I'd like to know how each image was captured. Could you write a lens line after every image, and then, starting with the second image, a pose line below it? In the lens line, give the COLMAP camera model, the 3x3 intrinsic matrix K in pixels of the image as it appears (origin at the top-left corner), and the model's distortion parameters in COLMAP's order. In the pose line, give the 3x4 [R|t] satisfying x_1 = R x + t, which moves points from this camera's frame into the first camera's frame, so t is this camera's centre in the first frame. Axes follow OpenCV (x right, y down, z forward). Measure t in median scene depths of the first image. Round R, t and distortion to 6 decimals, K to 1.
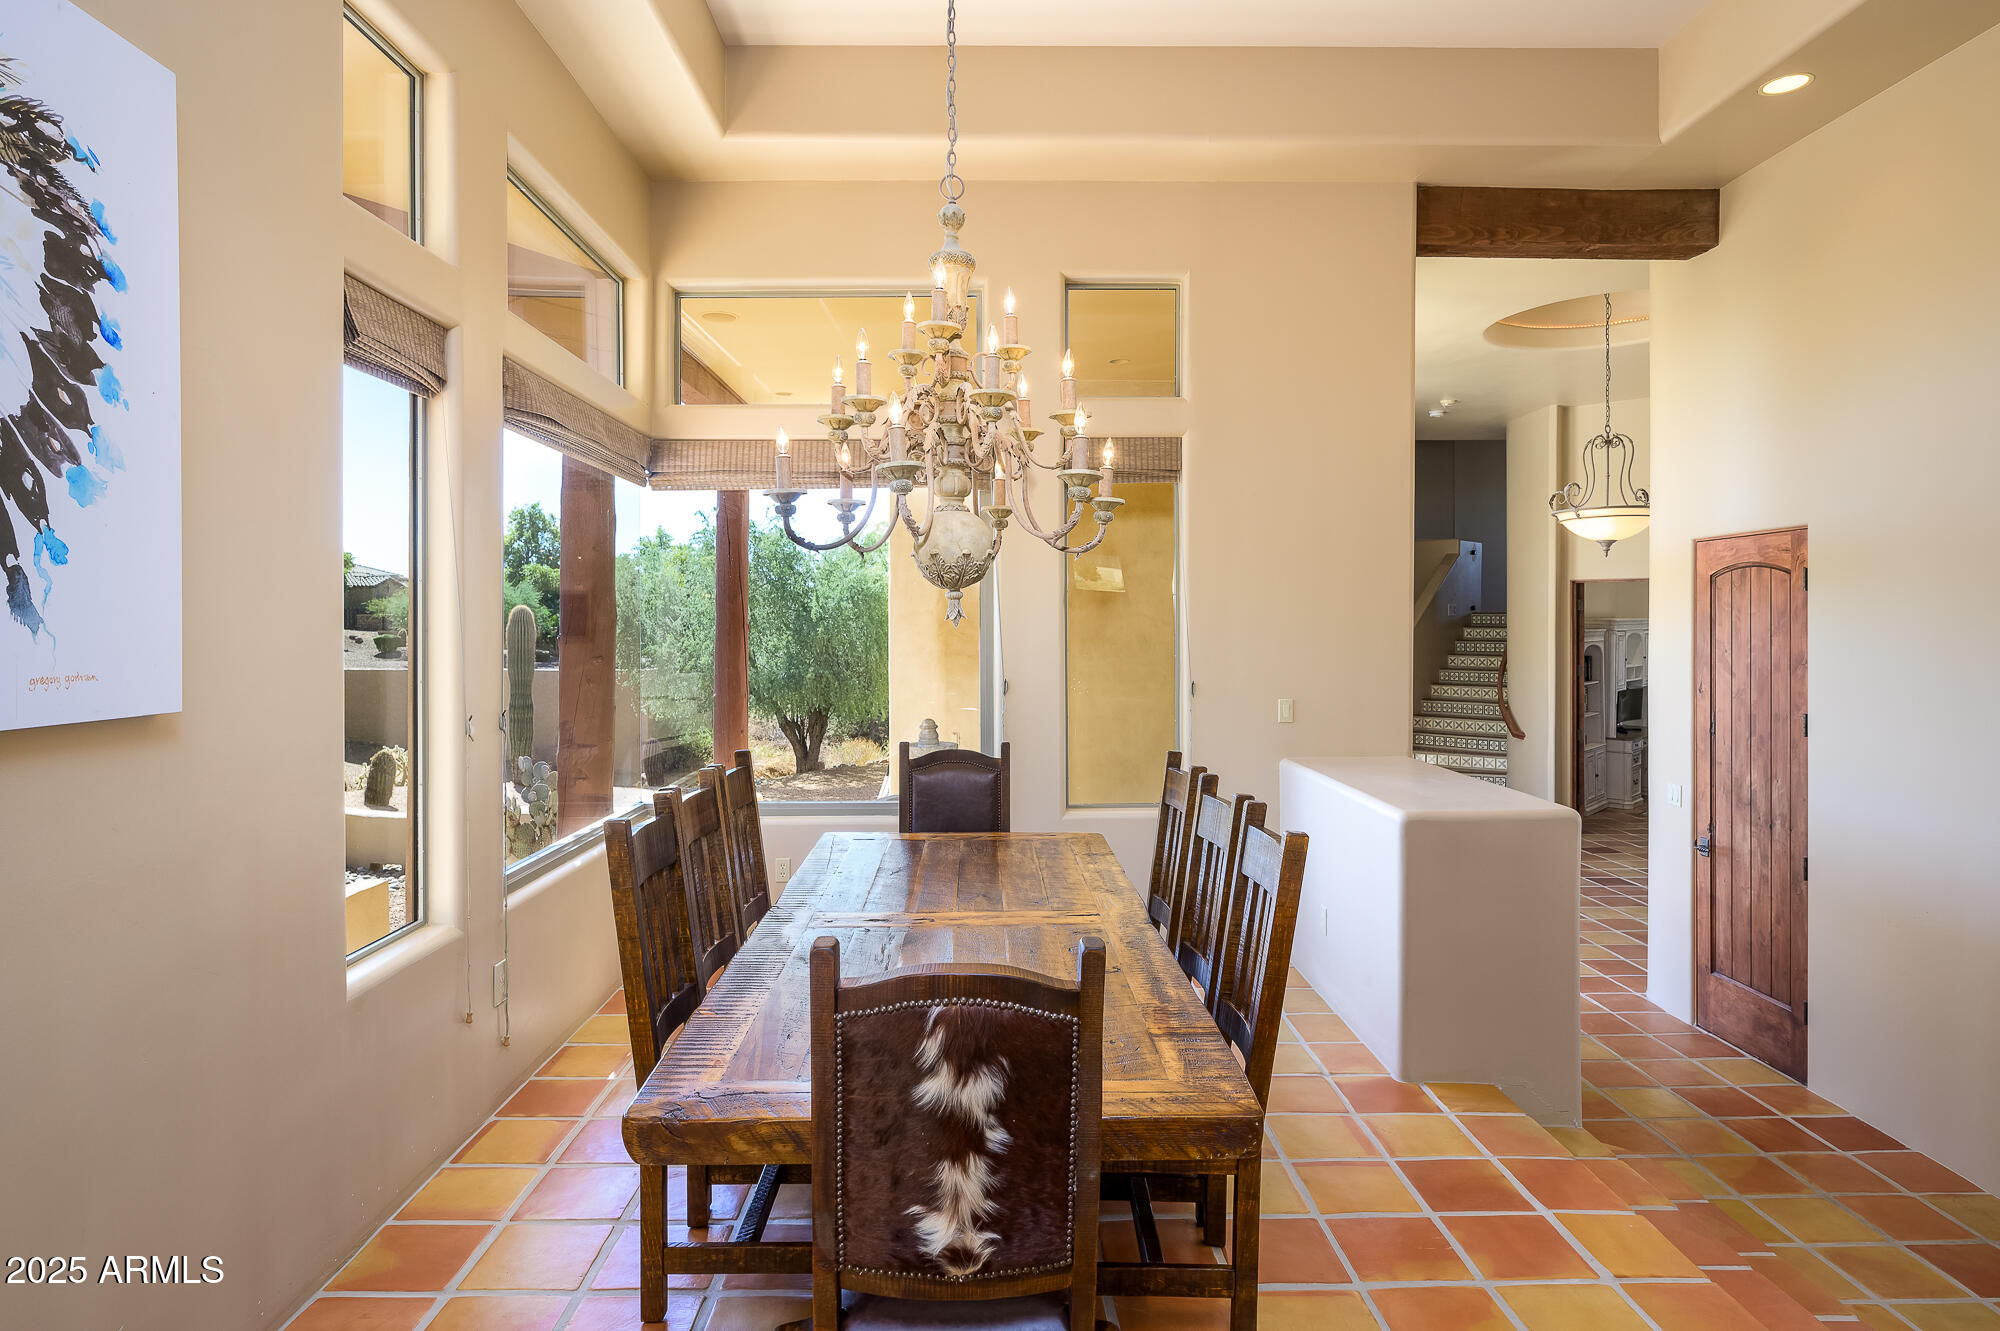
lens RADIAL K [[1110.1, 0, 1001.9], [0, 1110.1, 629.5], [0, 0, 1]] dist [-0.003293, -0.000606]
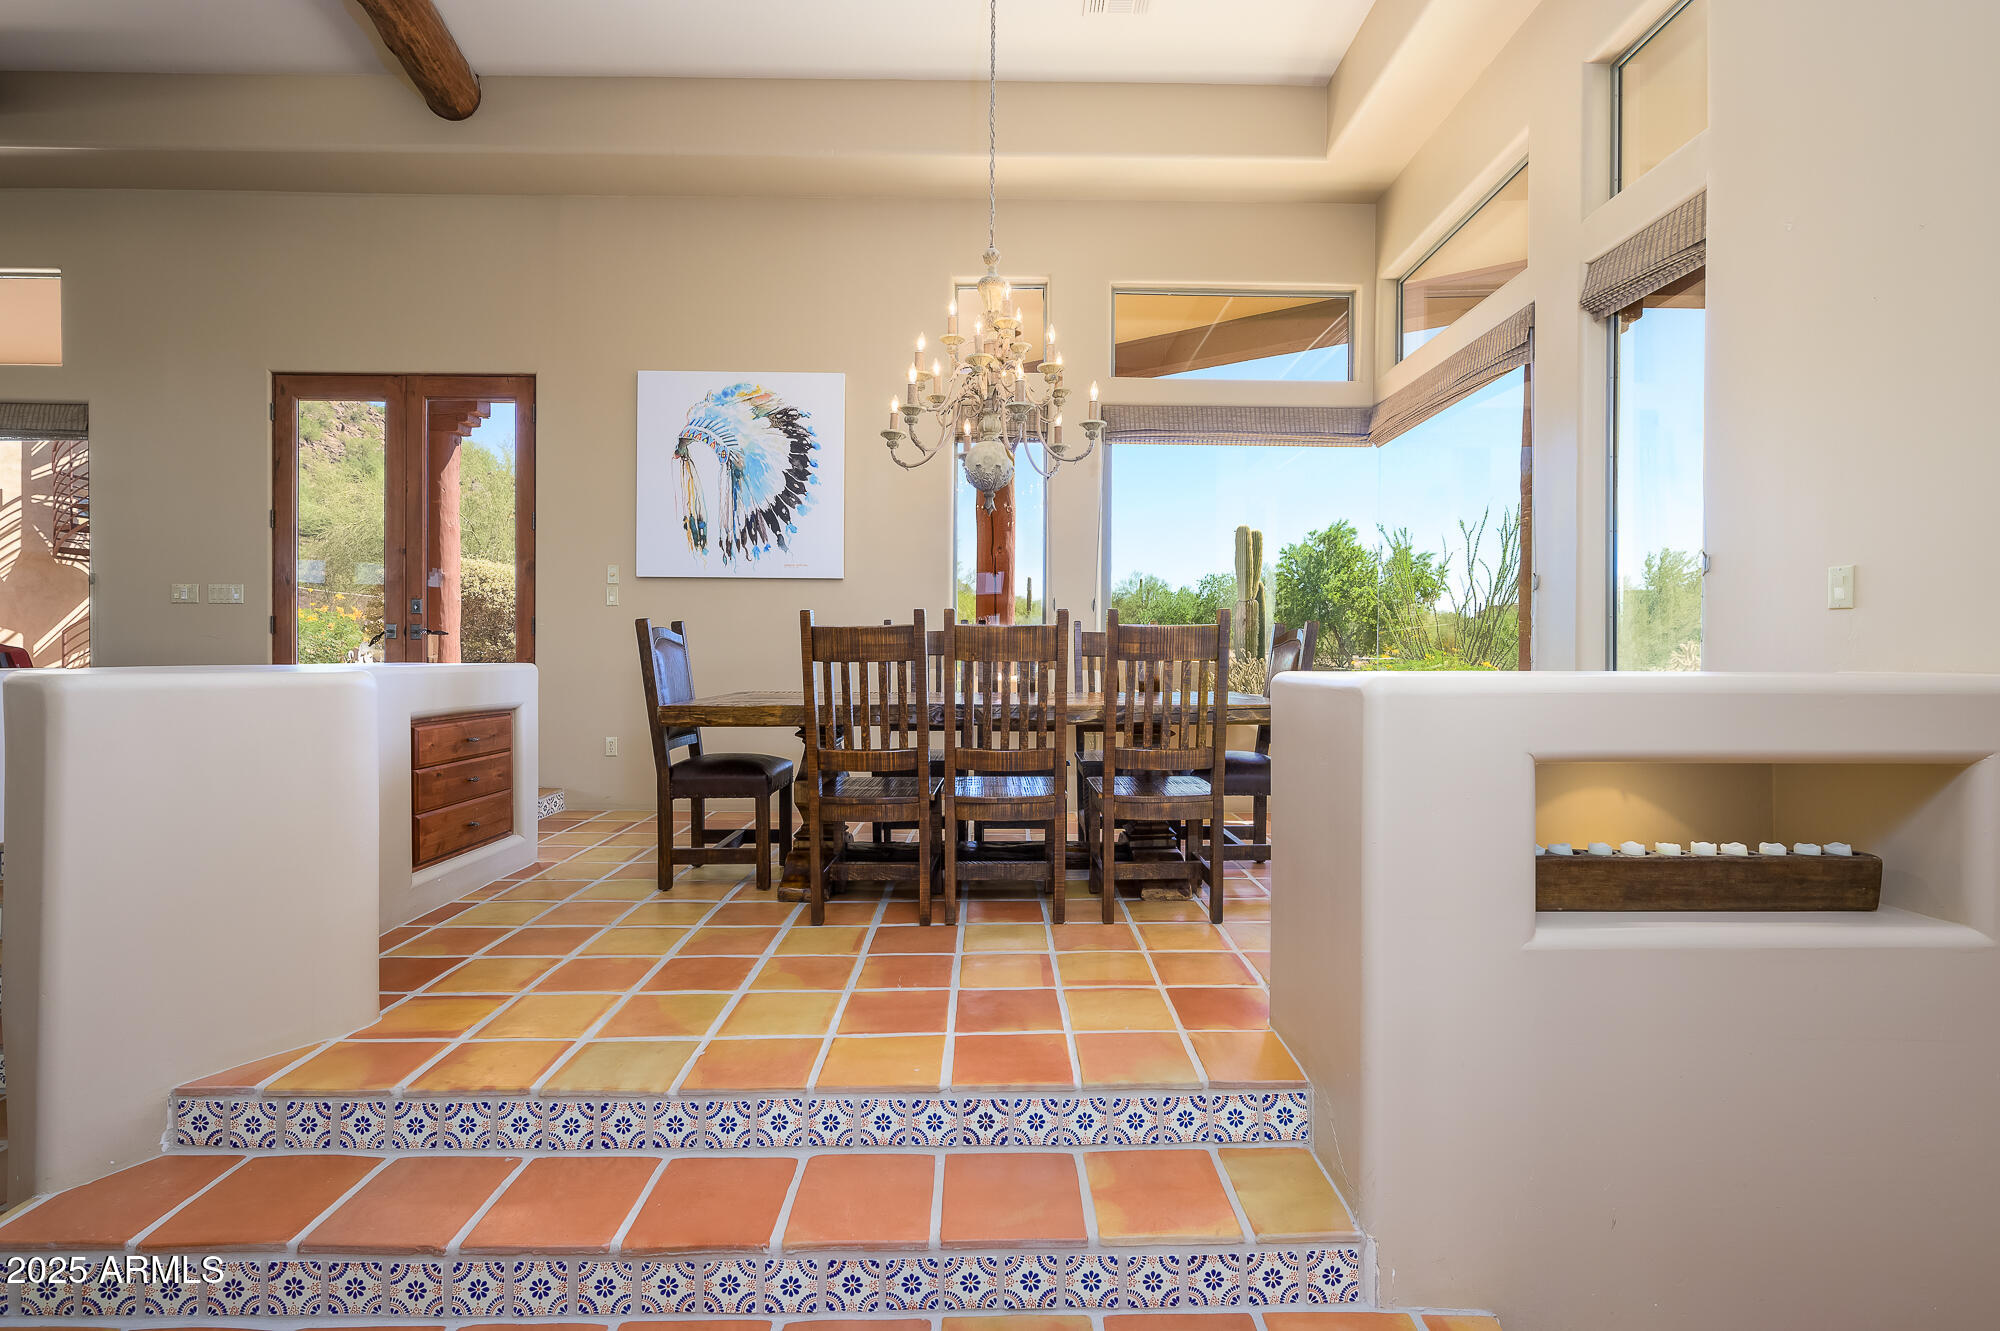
lens RADIAL K [[903.3, 0, 1007.3], [0, 903.3, 657.1], [0, 0, 1]] dist [0.000219, 0.000265]
pose [[-0.008946, -0.001165, -0.999959, 1.429399], [-0.011076, 0.999938, -0.001066, 0.234018], [0.999899, 0.011066, -0.008958, 1.194380]]
